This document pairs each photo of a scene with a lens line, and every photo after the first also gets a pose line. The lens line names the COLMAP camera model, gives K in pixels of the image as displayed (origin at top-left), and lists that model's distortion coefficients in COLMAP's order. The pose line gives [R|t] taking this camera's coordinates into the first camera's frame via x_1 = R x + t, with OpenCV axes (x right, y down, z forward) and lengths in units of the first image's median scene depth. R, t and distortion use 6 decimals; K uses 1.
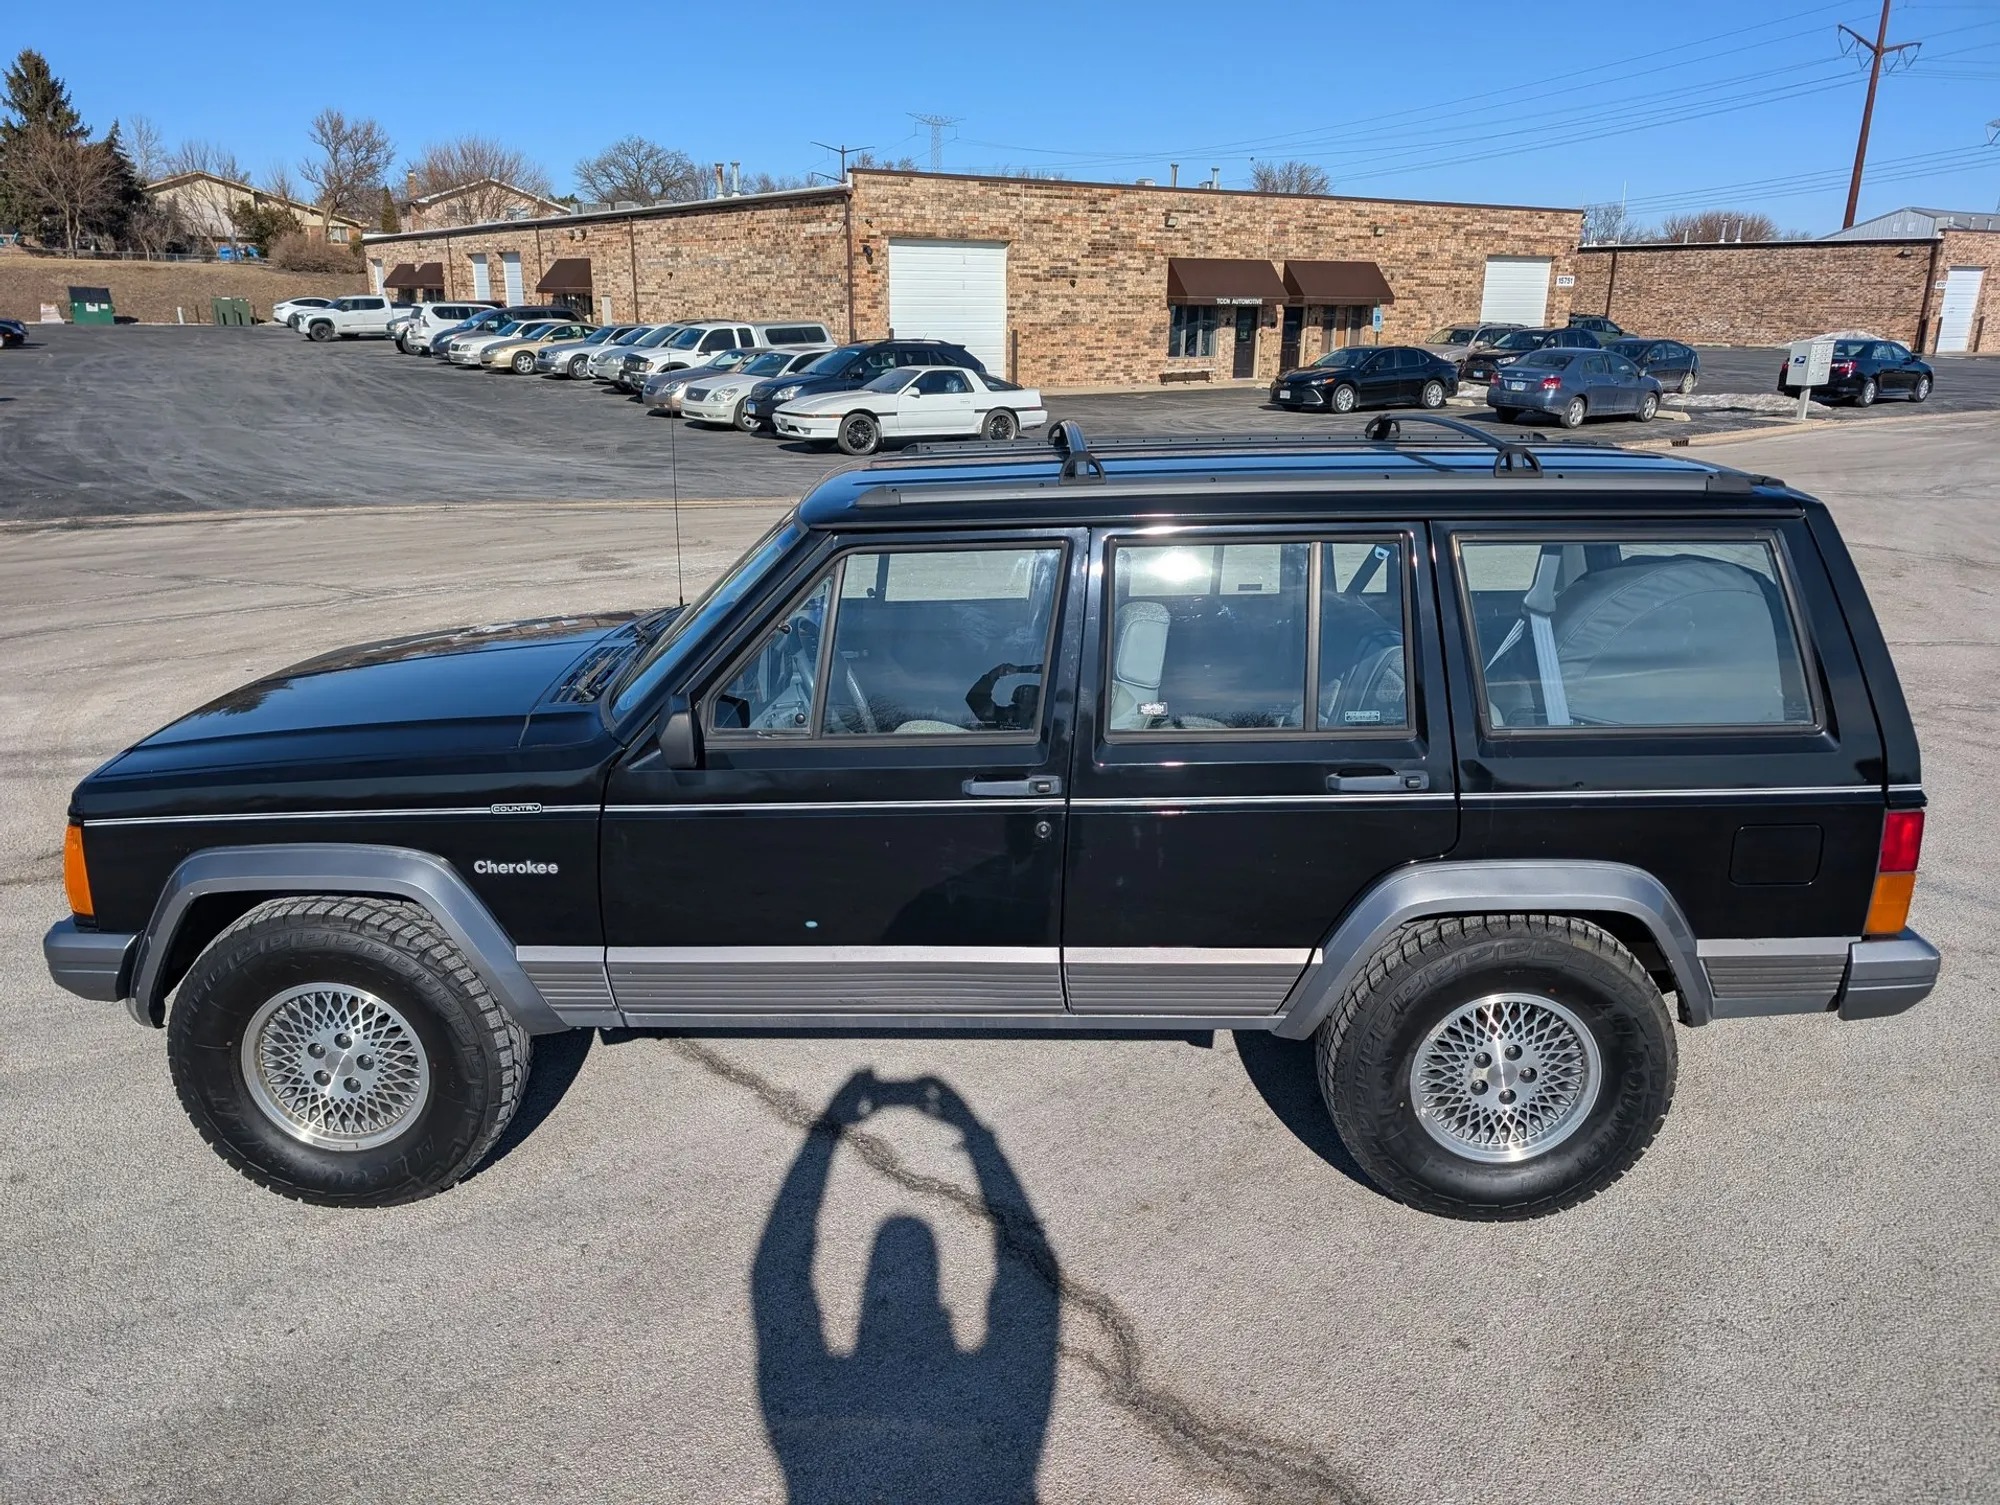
lens RADIAL K [[1438.2, 0, 1005.7], [0, 1438.2, 759.1], [0, 0, 1]] dist [0.016142, -0.014550]
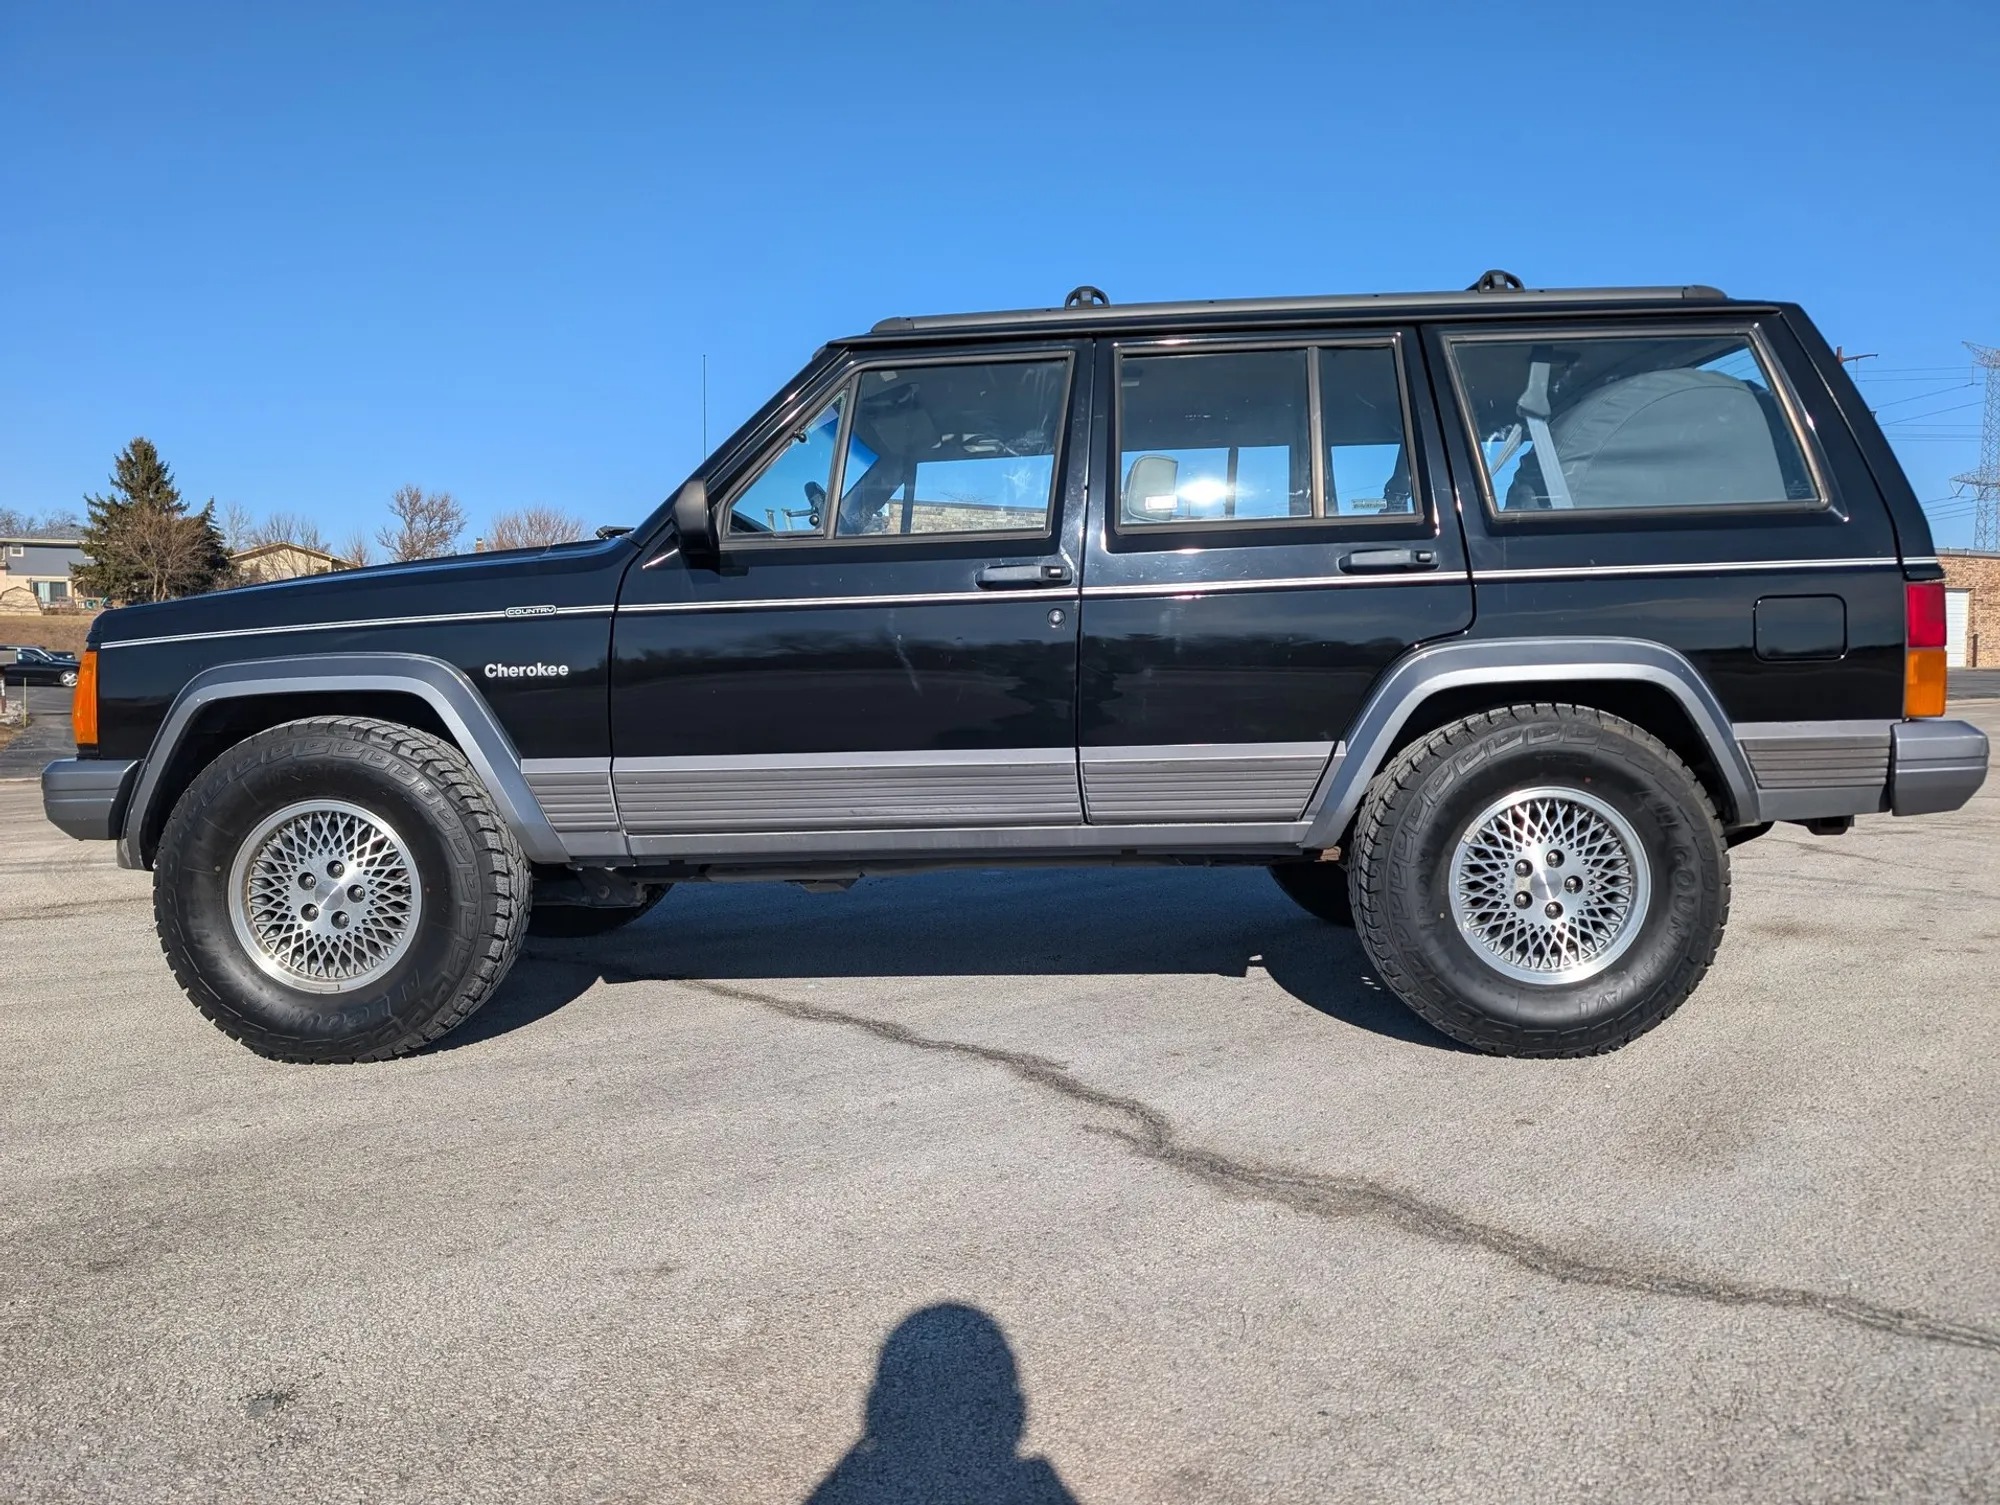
lens RADIAL K [[1438.2, 0, 1019.6], [0, 1438.2, 737.5], [0, 0, 1]] dist [0.016142, -0.014550]
pose [[0.999806, -0.016063, -0.011361, 0.010232], [0.012829, 0.970058, -0.242532, 0.350282], [0.014917, 0.242340, 0.970077, 0.050375]]
